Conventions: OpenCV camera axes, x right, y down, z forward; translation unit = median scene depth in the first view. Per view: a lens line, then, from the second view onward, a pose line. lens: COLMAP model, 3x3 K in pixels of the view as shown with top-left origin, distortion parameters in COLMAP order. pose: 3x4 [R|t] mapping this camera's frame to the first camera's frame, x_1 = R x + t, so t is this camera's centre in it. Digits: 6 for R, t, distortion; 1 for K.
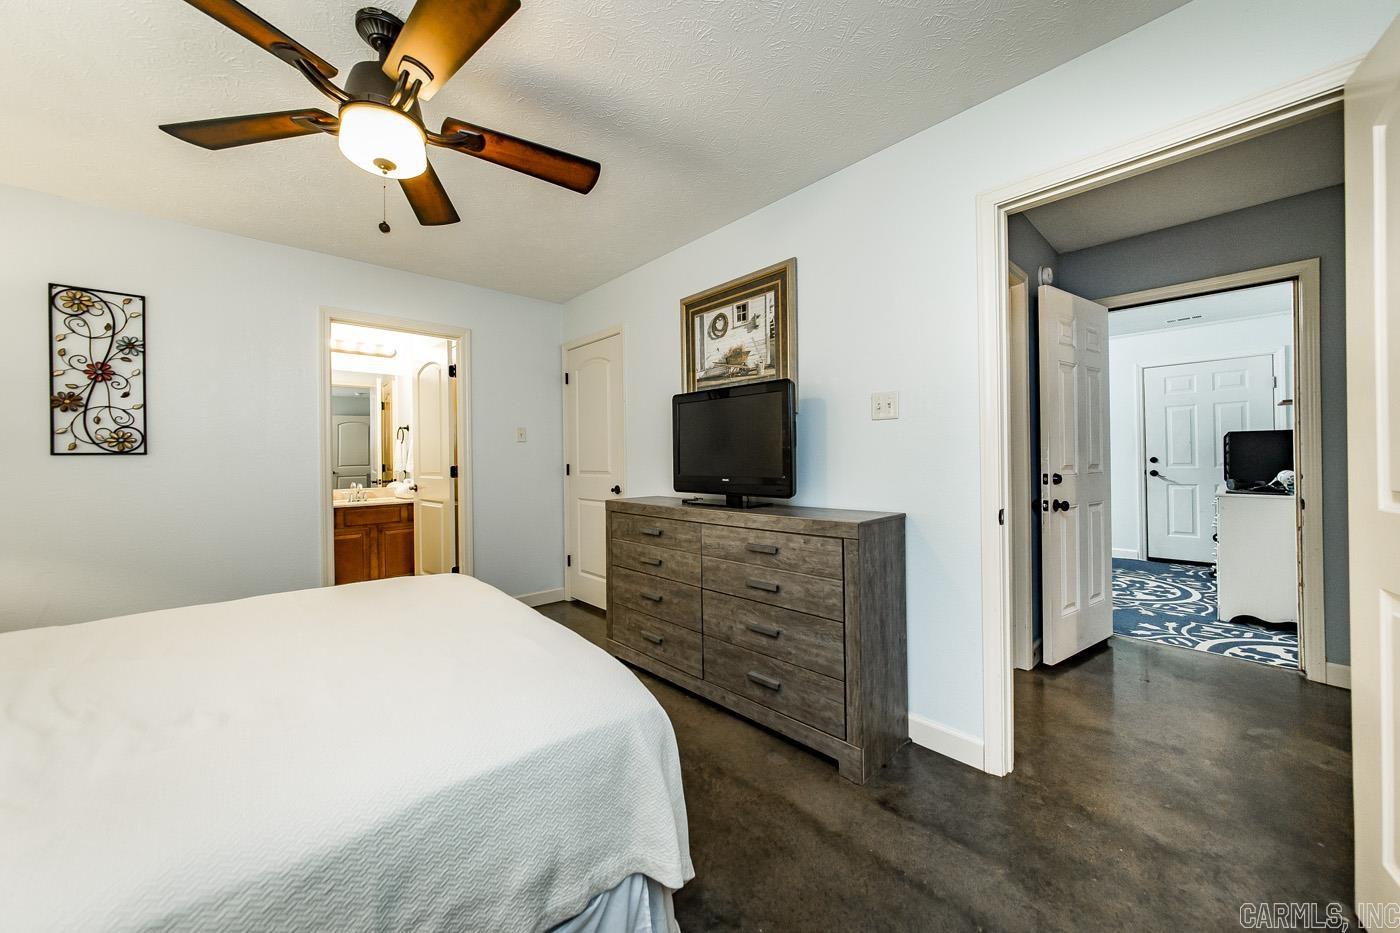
lens RADIAL K [[496.0, 0, 701.4], [0, 496.0, 454.8], [0, 0, 1]] dist [-0.001693, -0.000100]
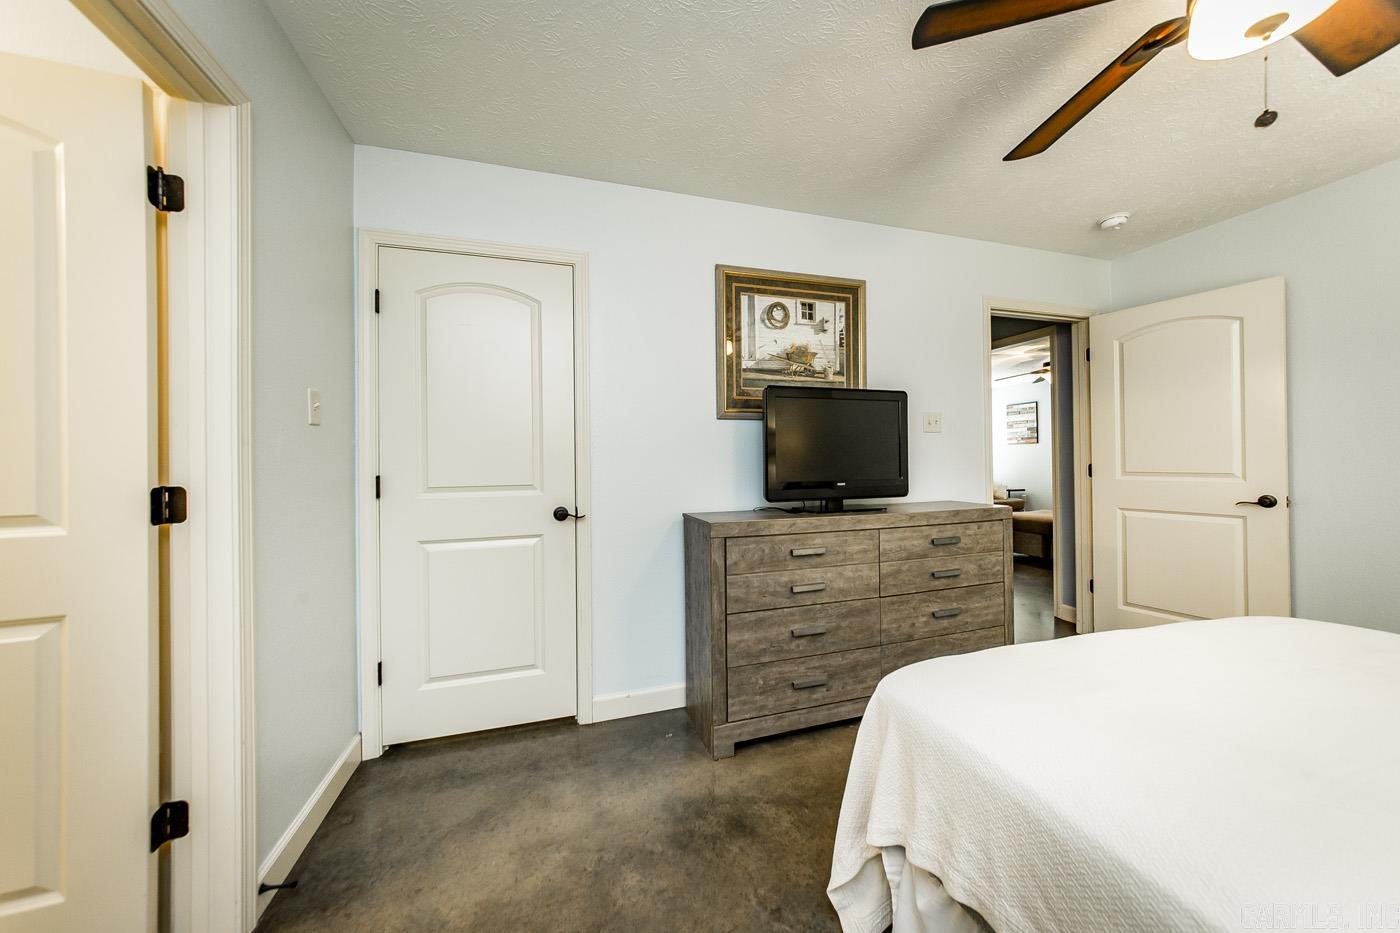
lens RADIAL K [[496.0, 0, 701.4], [0, 496.0, 454.8], [0, 0, 1]] dist [-0.001693, -0.000100]
pose [[0.441893, 0.016960, 0.896908, -0.909544], [0.000127, 0.999820, -0.018969, 0.011544], [-0.897068, 0.008496, 0.441811, 0.796239]]
